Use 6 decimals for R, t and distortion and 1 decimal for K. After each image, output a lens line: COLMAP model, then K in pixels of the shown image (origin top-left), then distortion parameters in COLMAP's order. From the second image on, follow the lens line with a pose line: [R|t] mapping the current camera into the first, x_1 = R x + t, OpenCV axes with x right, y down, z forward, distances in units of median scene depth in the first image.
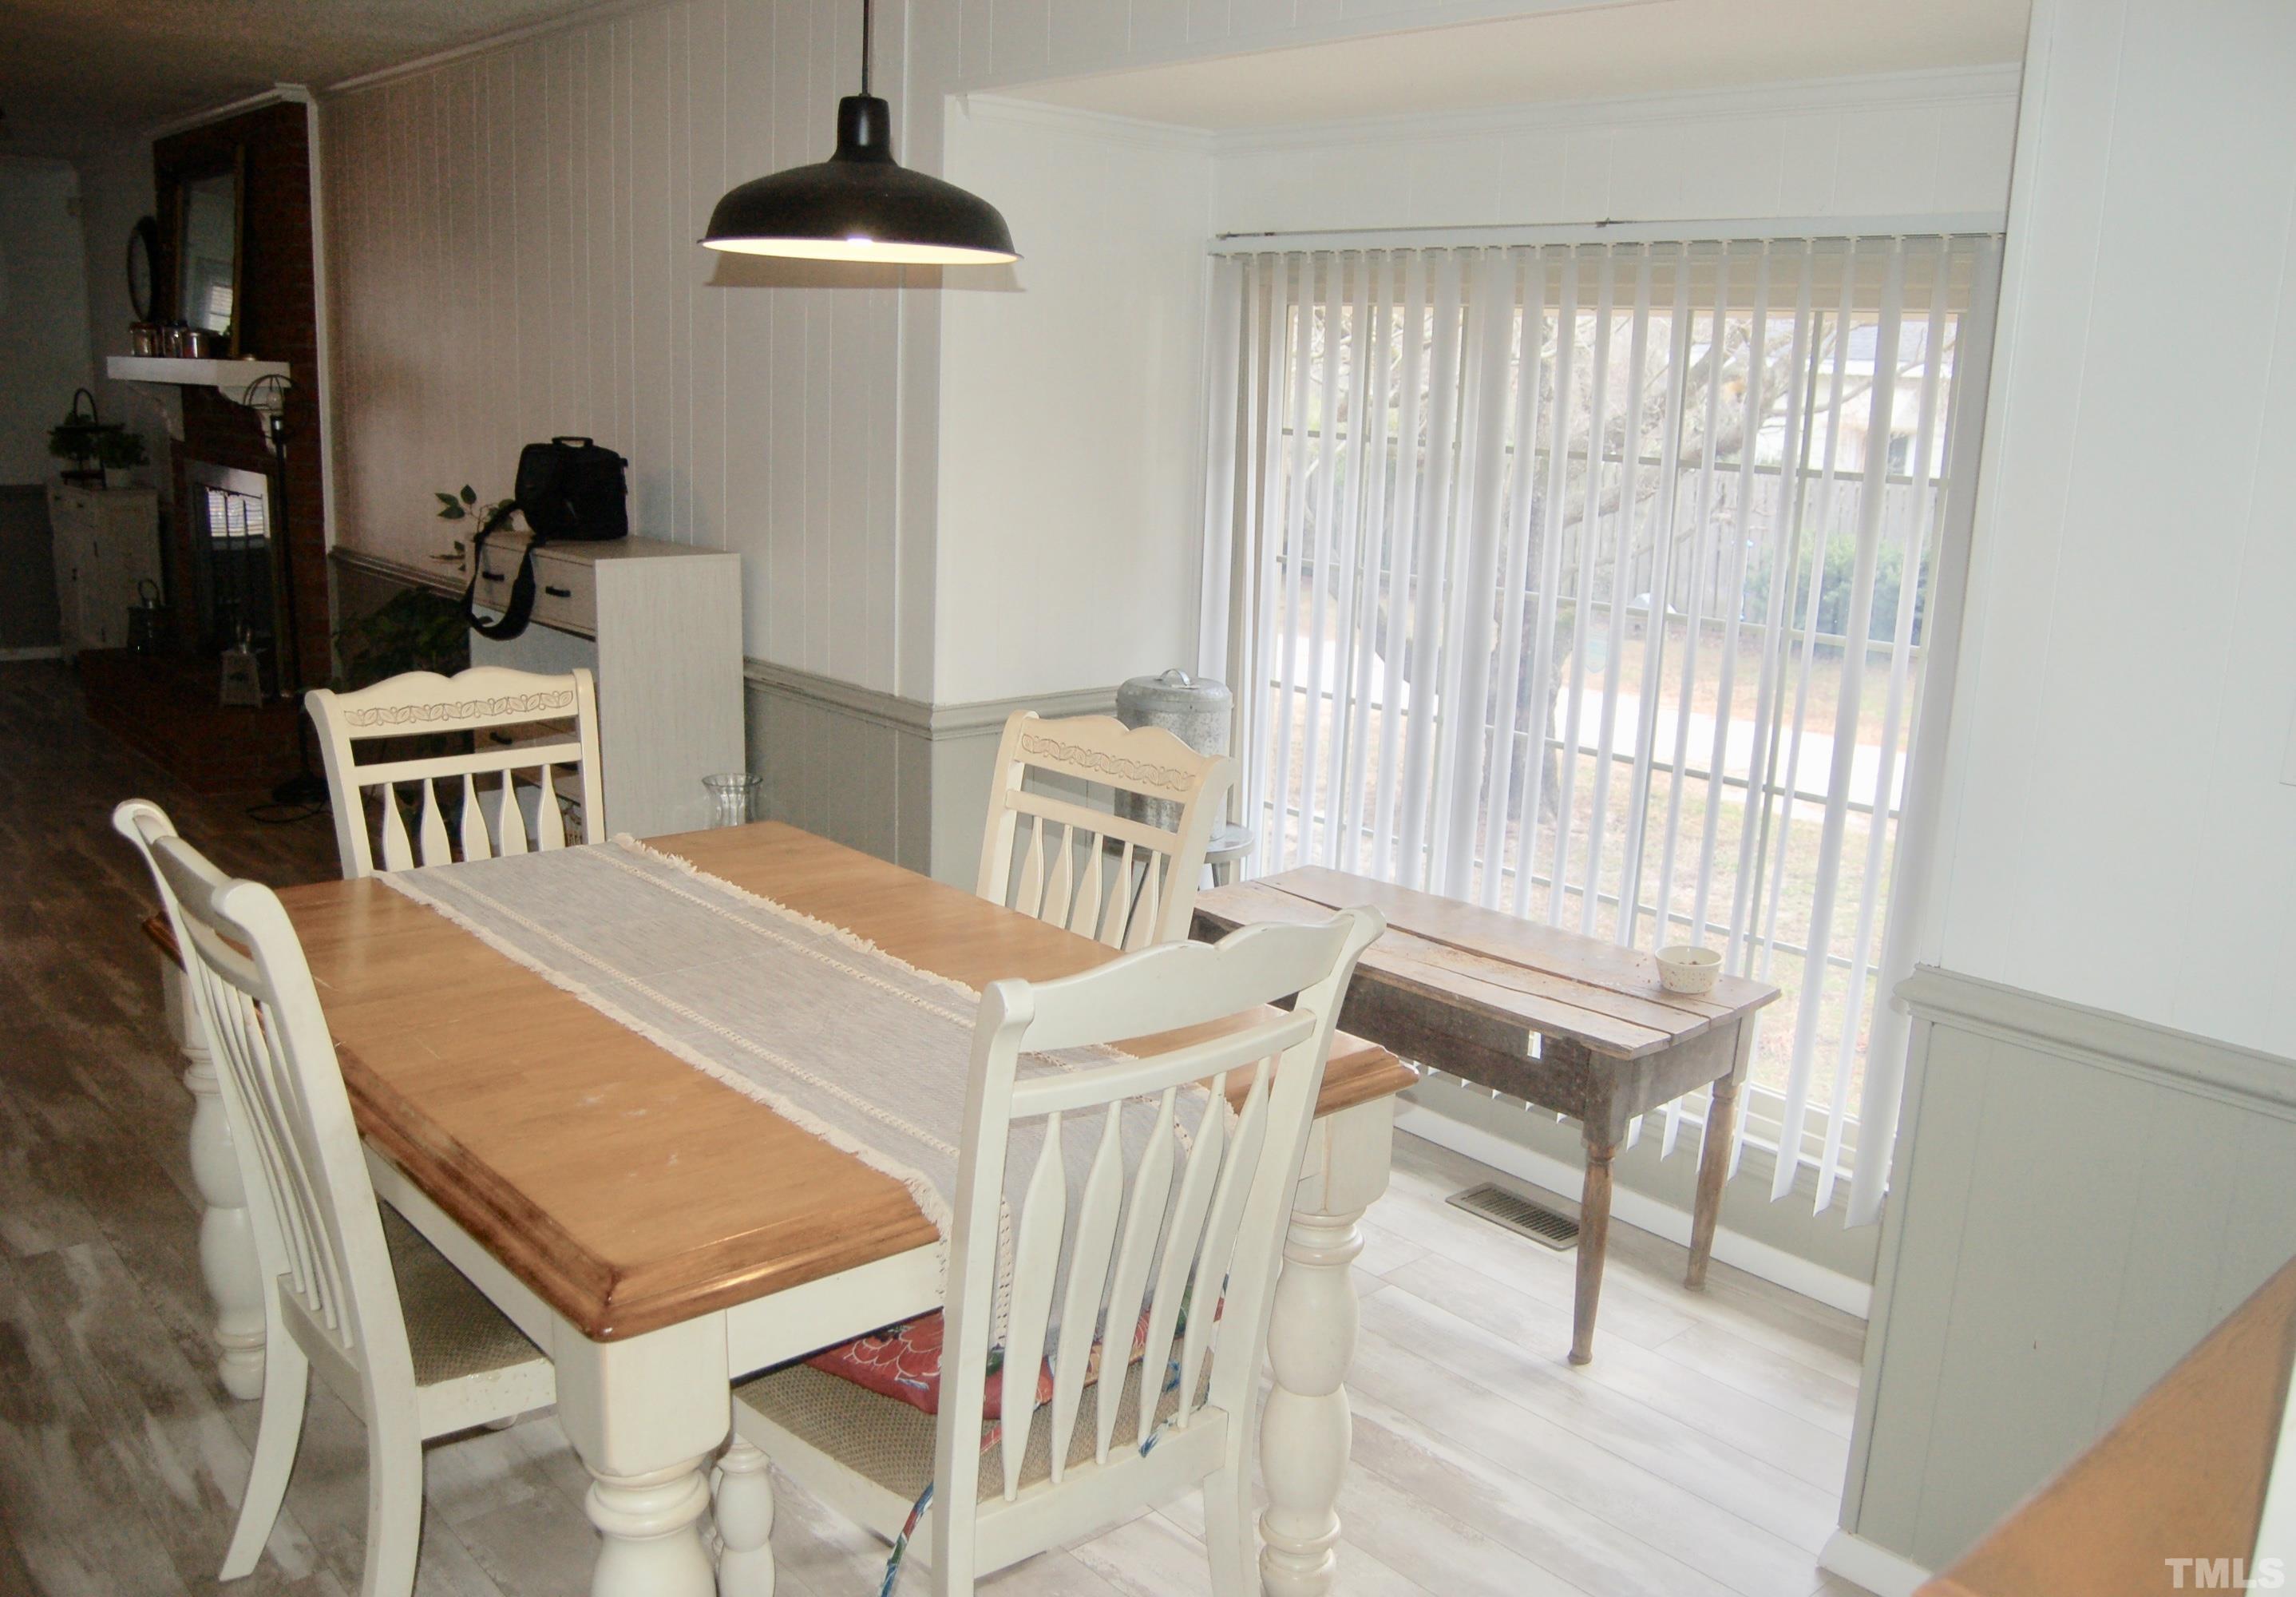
lens RADIAL K [[1852.7, 0, 1148.0], [0, 1852.7, 798.5], [0, 0, 1]] dist [-0.049009, 0.010267]
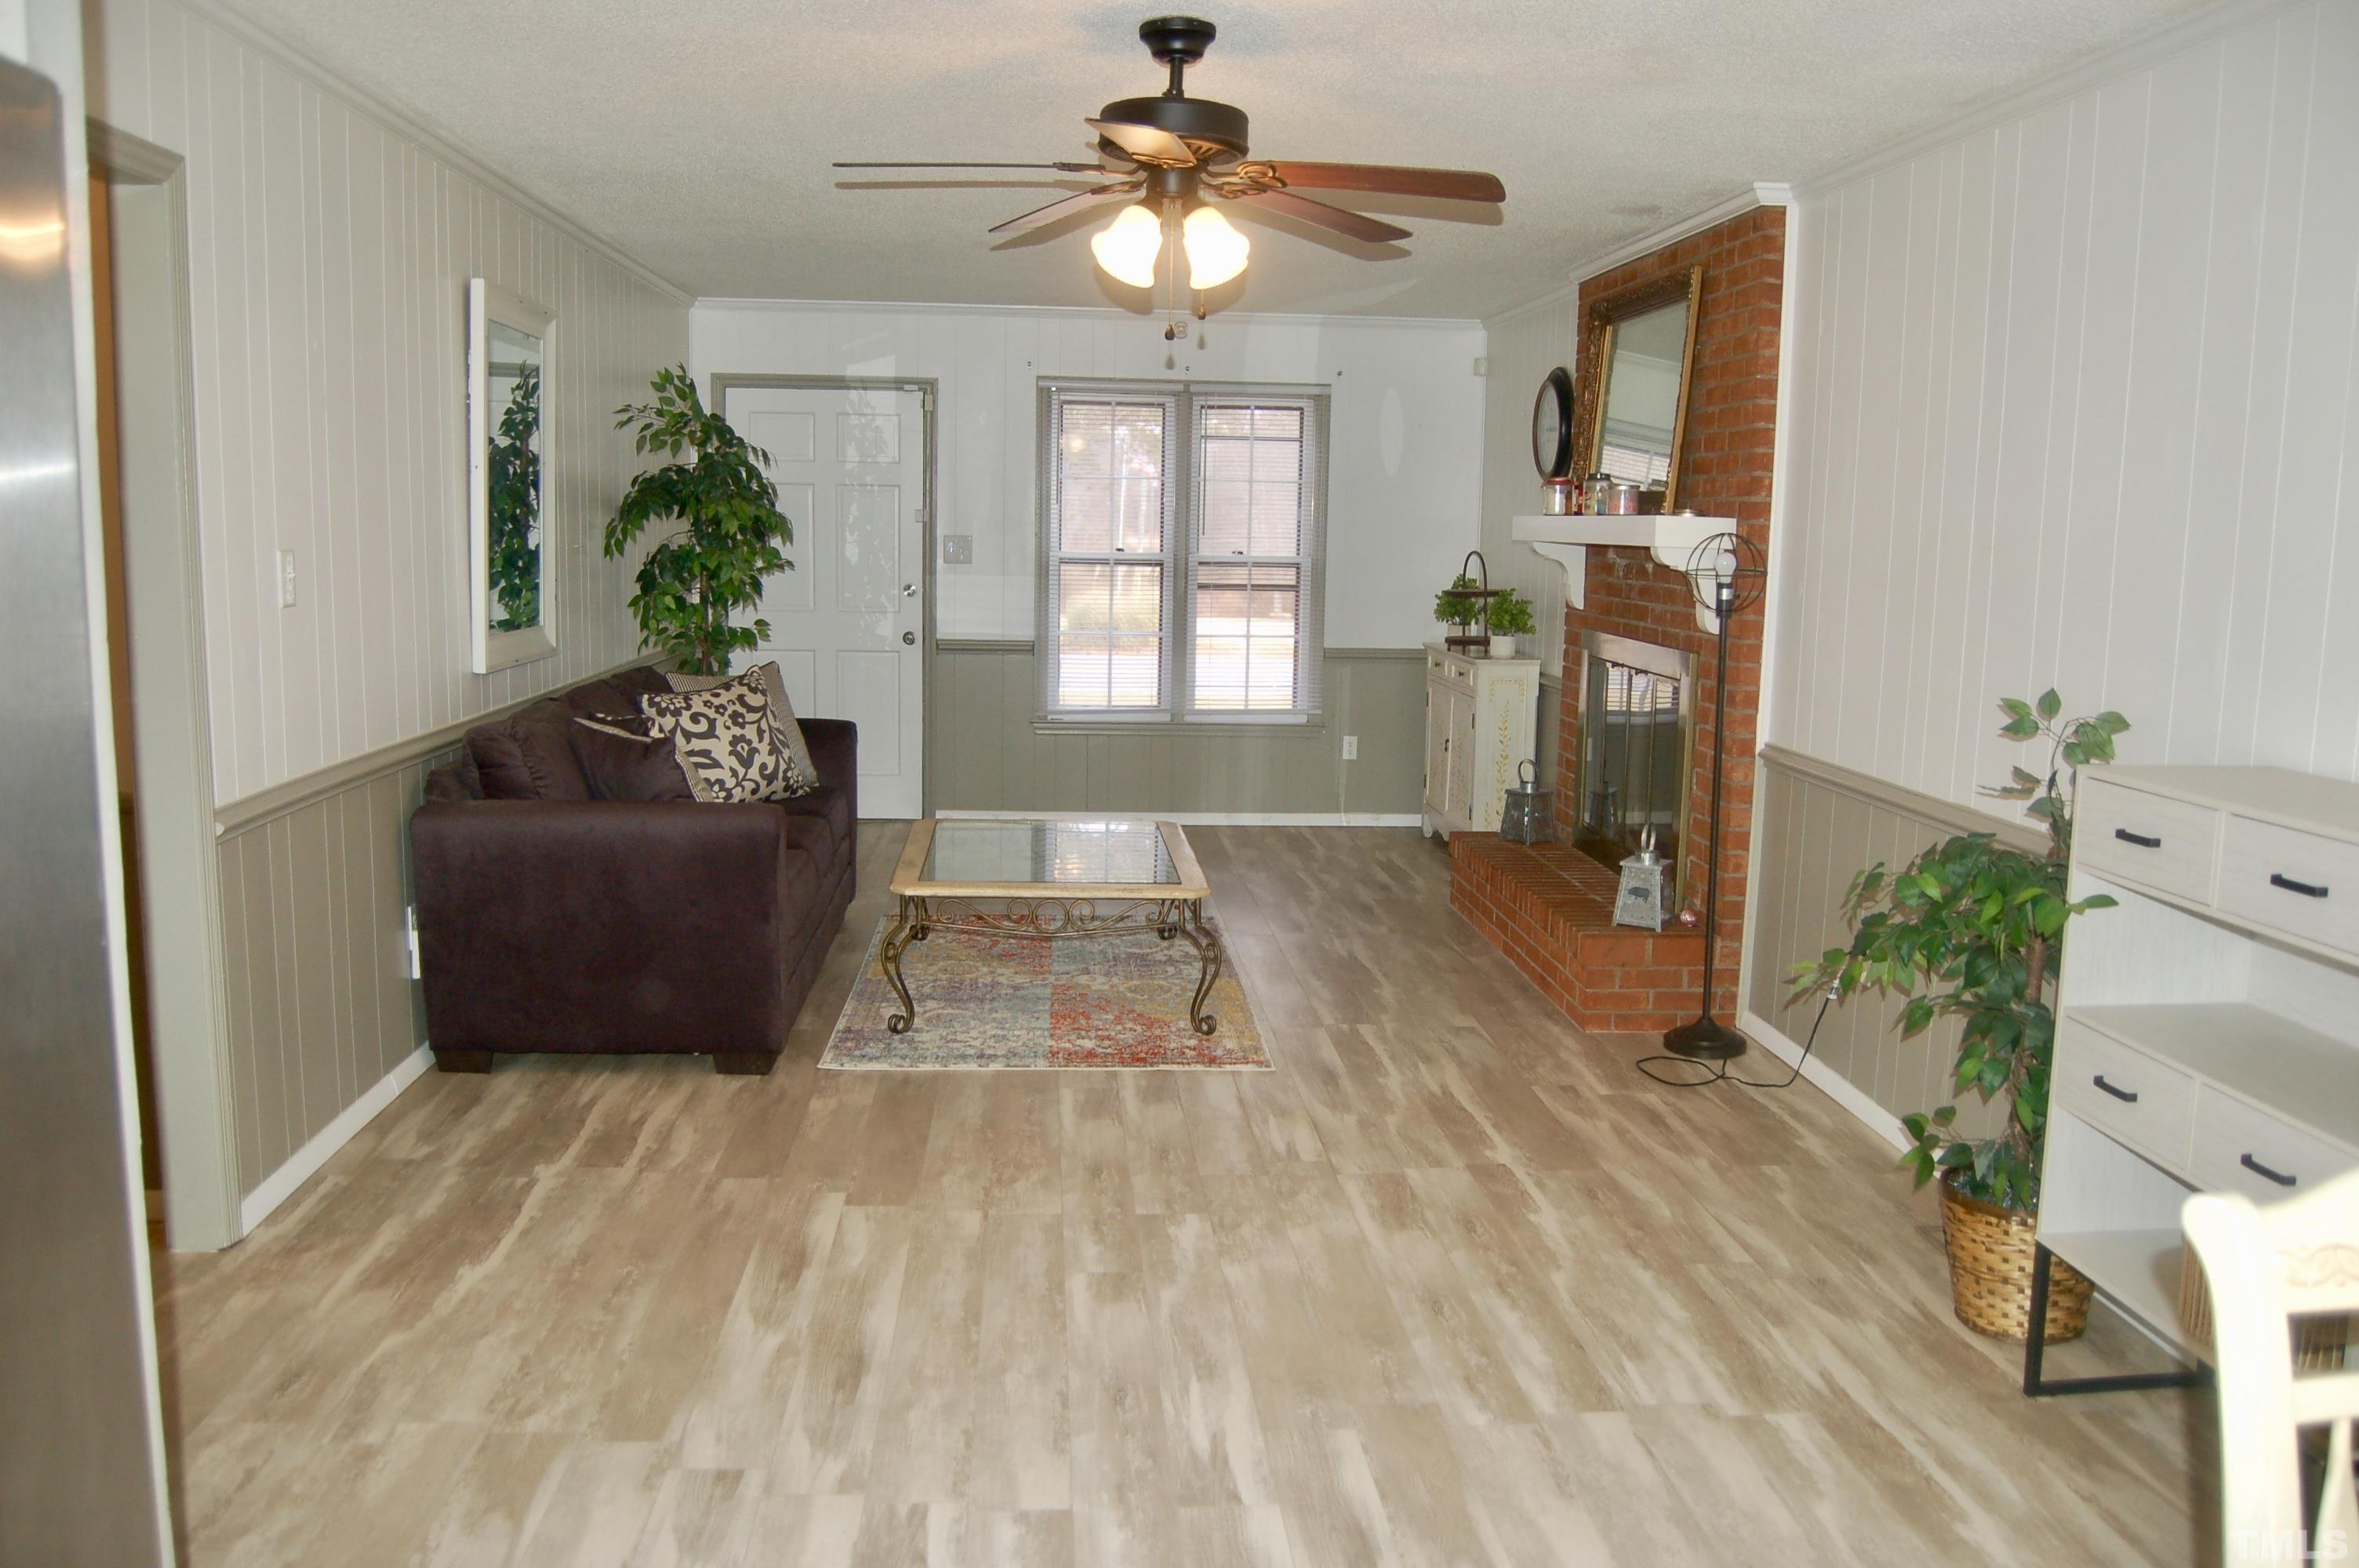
lens RADIAL K [[1814.6, 0, 1179.5], [0, 1814.6, 784.0], [0, 0, 1]] dist [-0.088483, -0.001567]
pose [[0.799366, 0.061991, -0.597638, -0.175854], [-0.116248, 0.991826, -0.052608, -0.047790], [0.589492, 0.111527, 0.800038, 0.215697]]
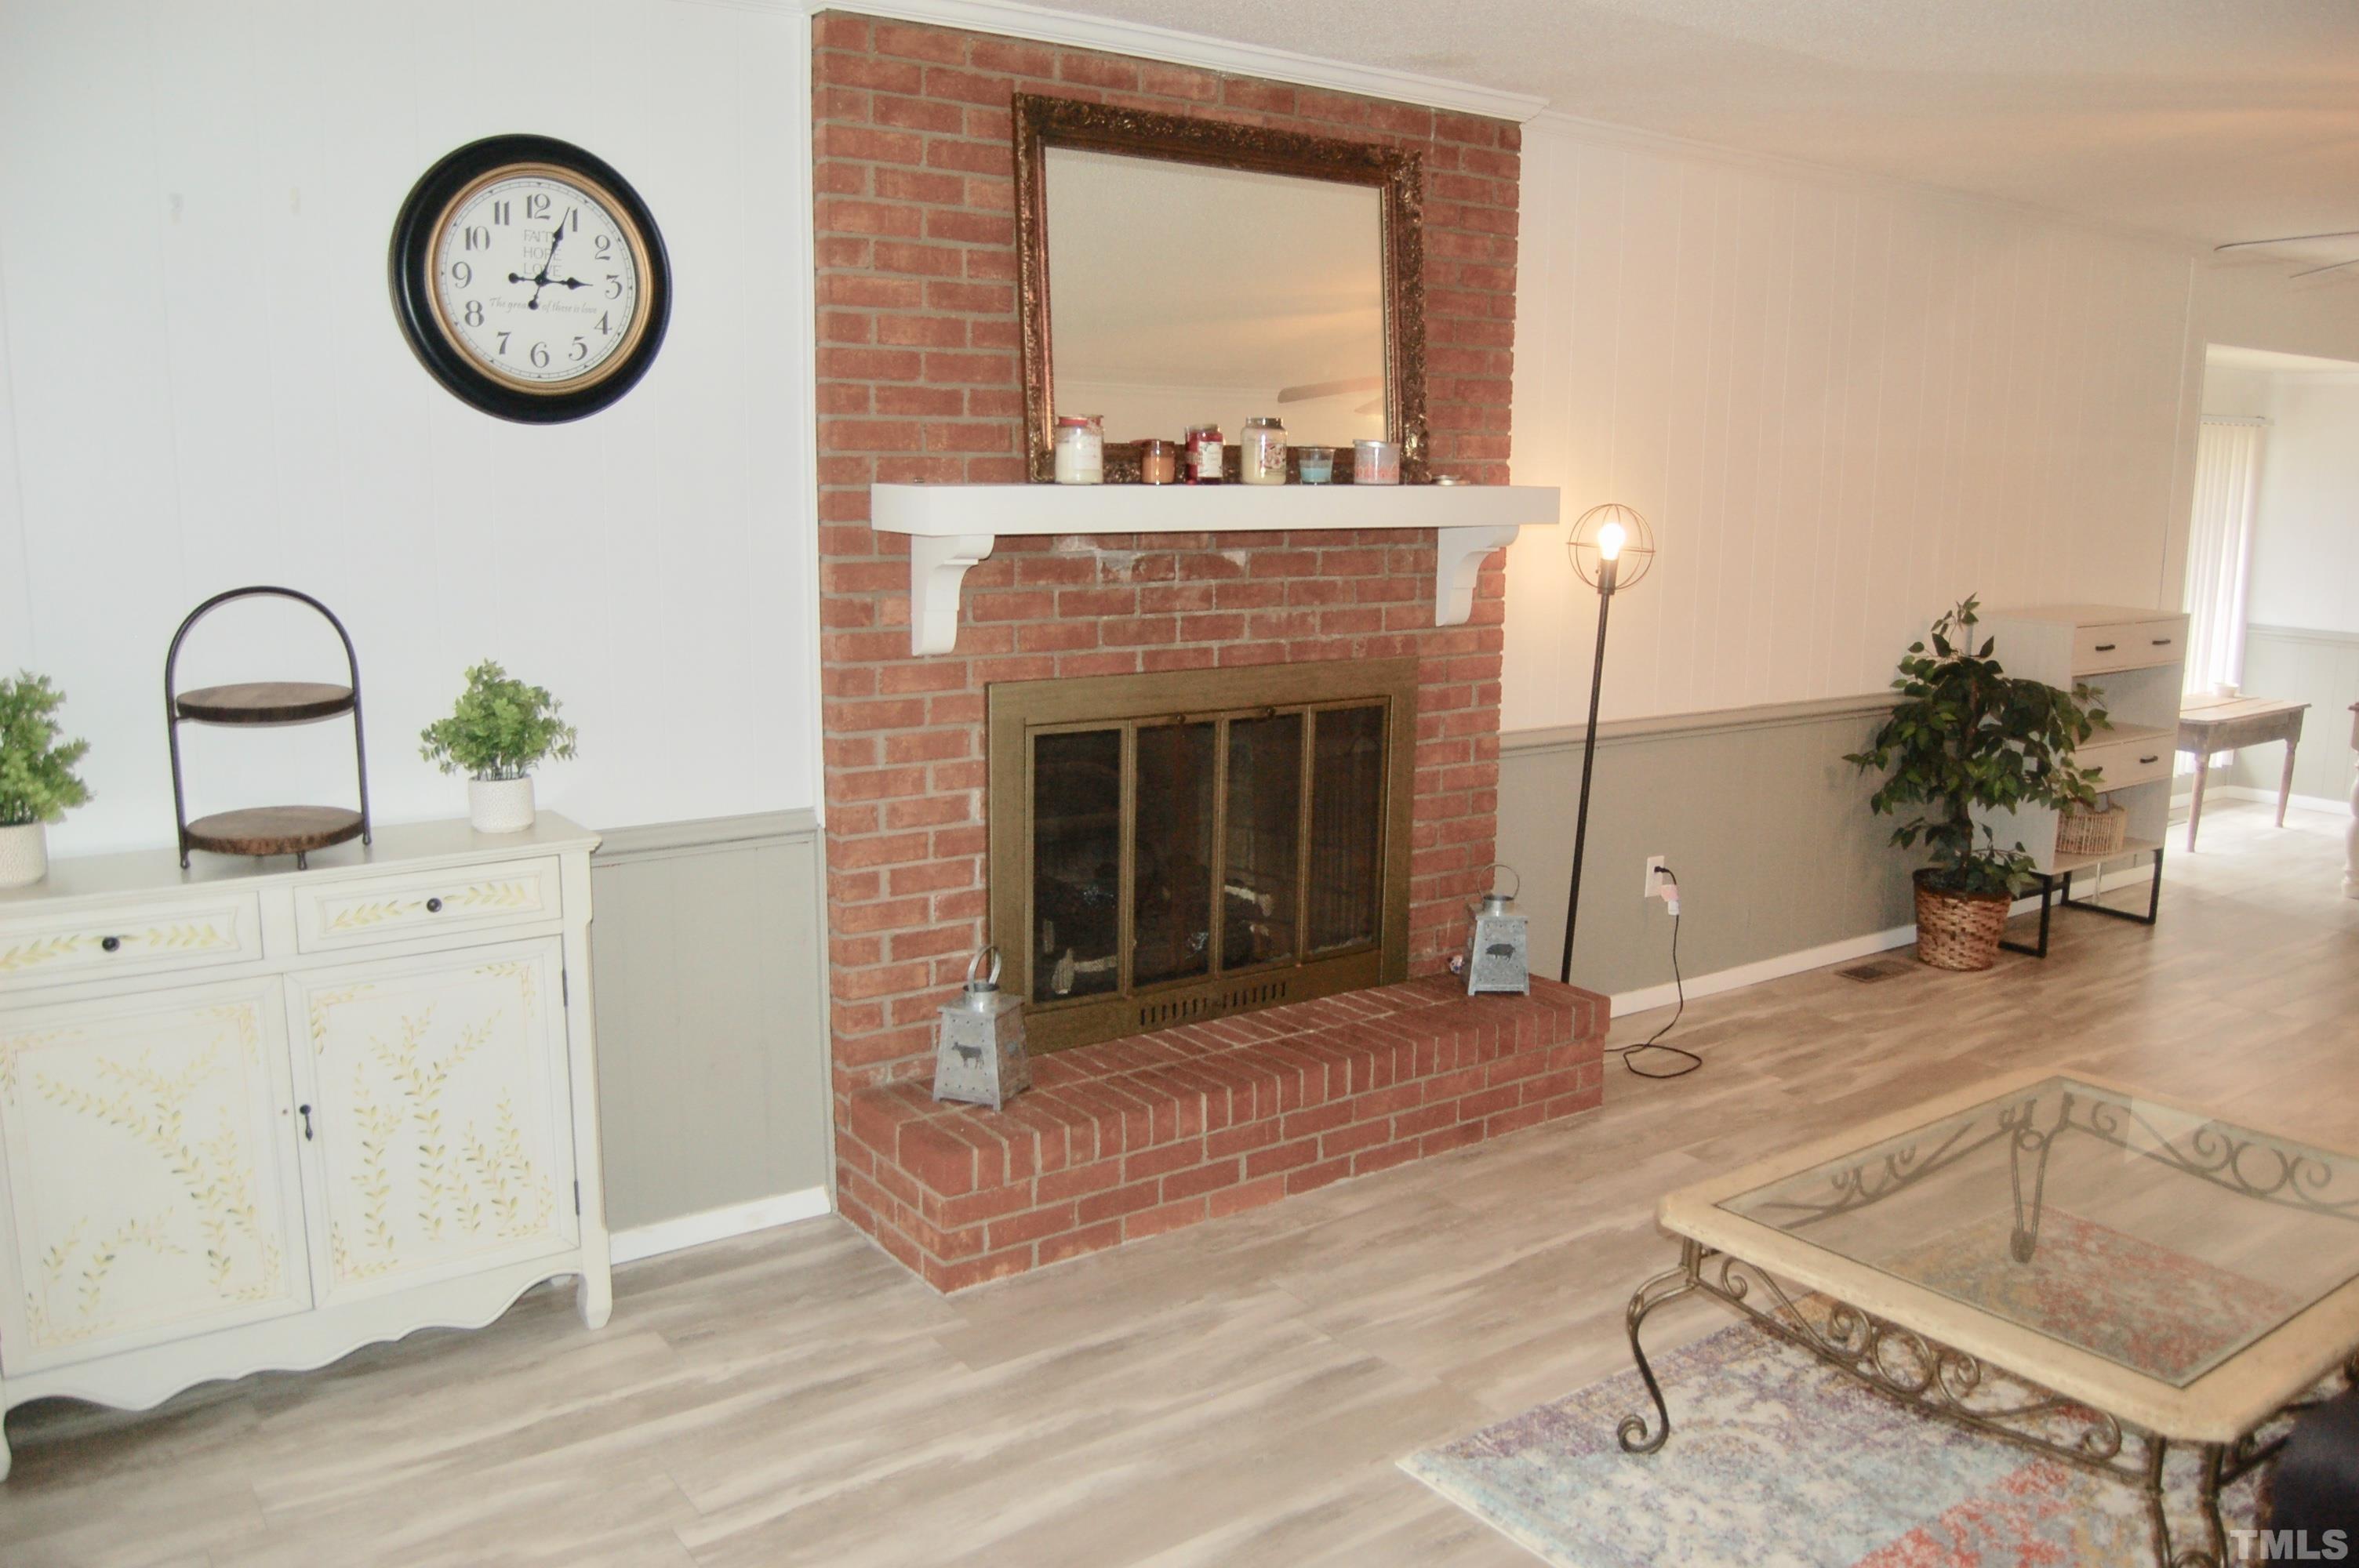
lens RADIAL K [[1814.6, 0, 1179.5], [0, 1814.6, 784.0], [0, 0, 1]] dist [-0.088483, -0.001567]
pose [[0.108499, -0.215869, 0.970376, -1.168185], [0.209852, 0.959114, 0.189900, -0.282414], [-0.971694, 0.183032, 0.149363, 1.023506]]
